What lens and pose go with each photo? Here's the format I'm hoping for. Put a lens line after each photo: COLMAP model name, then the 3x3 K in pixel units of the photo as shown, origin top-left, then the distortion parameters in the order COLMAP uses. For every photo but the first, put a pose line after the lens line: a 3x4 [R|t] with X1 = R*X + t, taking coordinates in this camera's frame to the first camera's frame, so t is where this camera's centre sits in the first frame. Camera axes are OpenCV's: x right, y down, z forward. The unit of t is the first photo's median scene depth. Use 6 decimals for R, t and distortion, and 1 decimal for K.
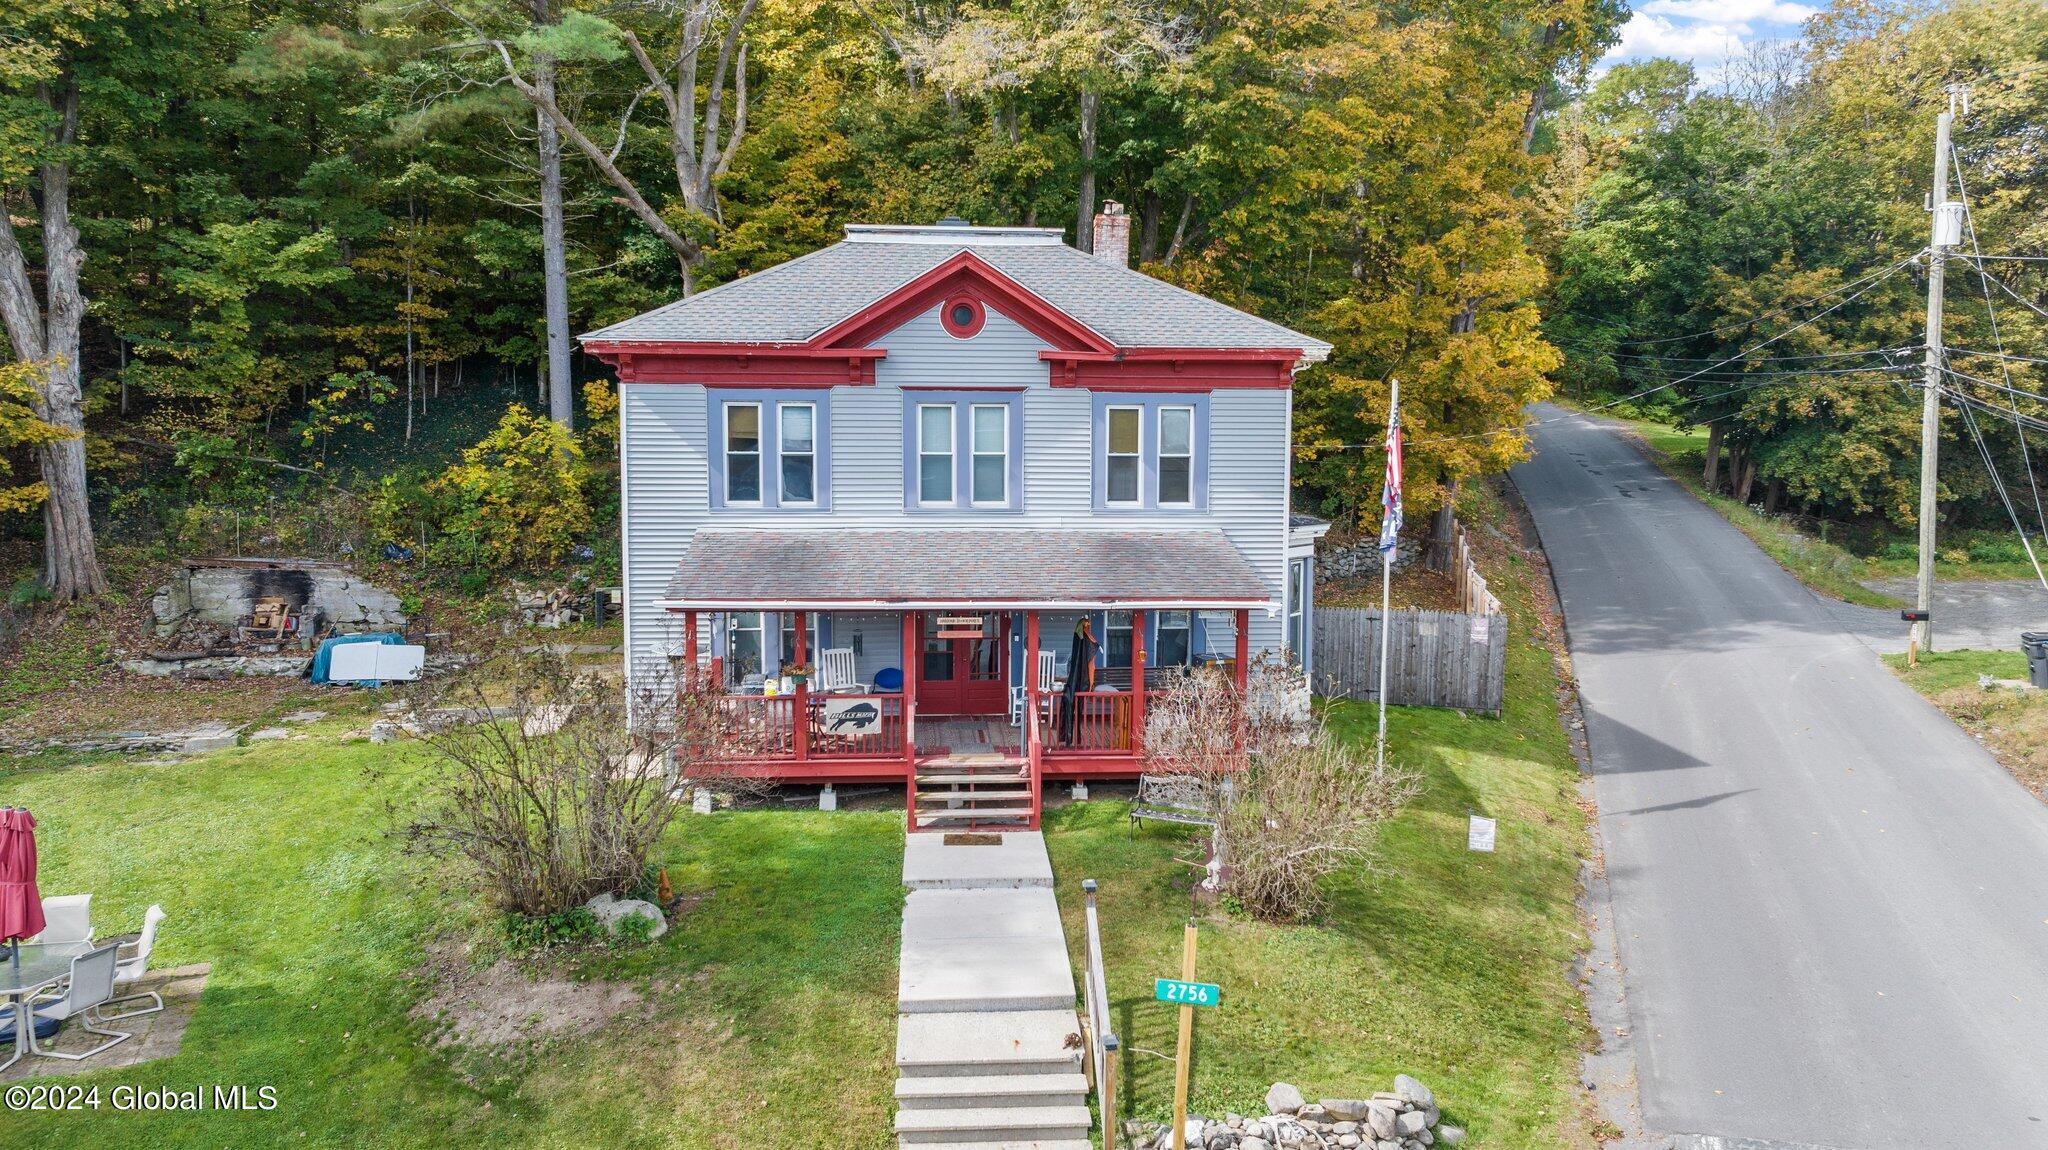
lens RADIAL K [[1439.8, 0, 1028.8], [0, 1439.8, 578.5], [0, 0, 1]] dist [-0.033418, 0.029121]
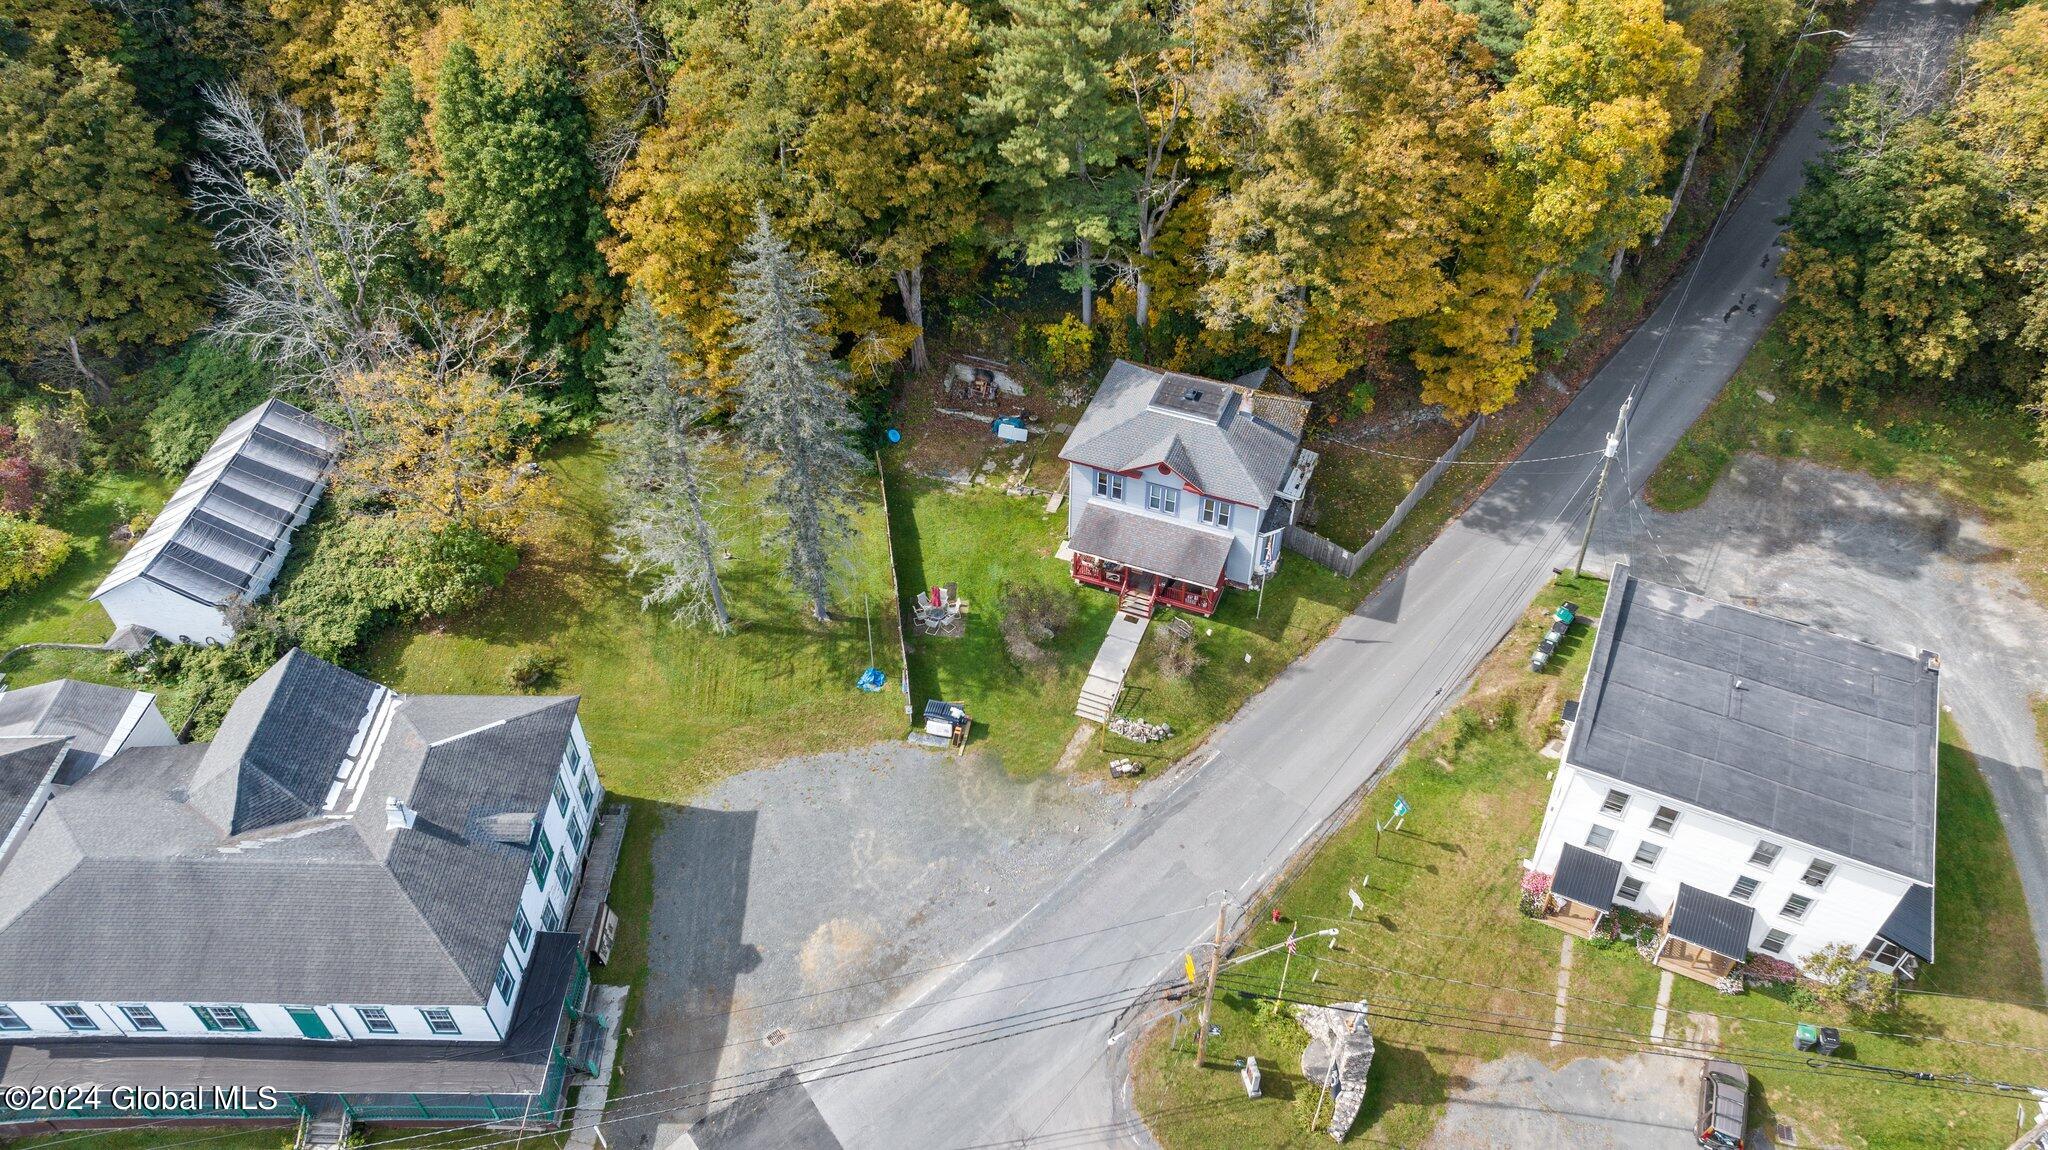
lens RADIAL K [[1444.5, 0, 1036.8], [0, 1444.5, 569.5], [0, 0, 1]] dist [-0.021545, 0.013809]
pose [[0.897176, 0.300289, -0.323886, 0.832381], [-0.039318, 0.784704, 0.618622, -2.034717], [0.439921, -0.542278, 0.715824, -1.644761]]
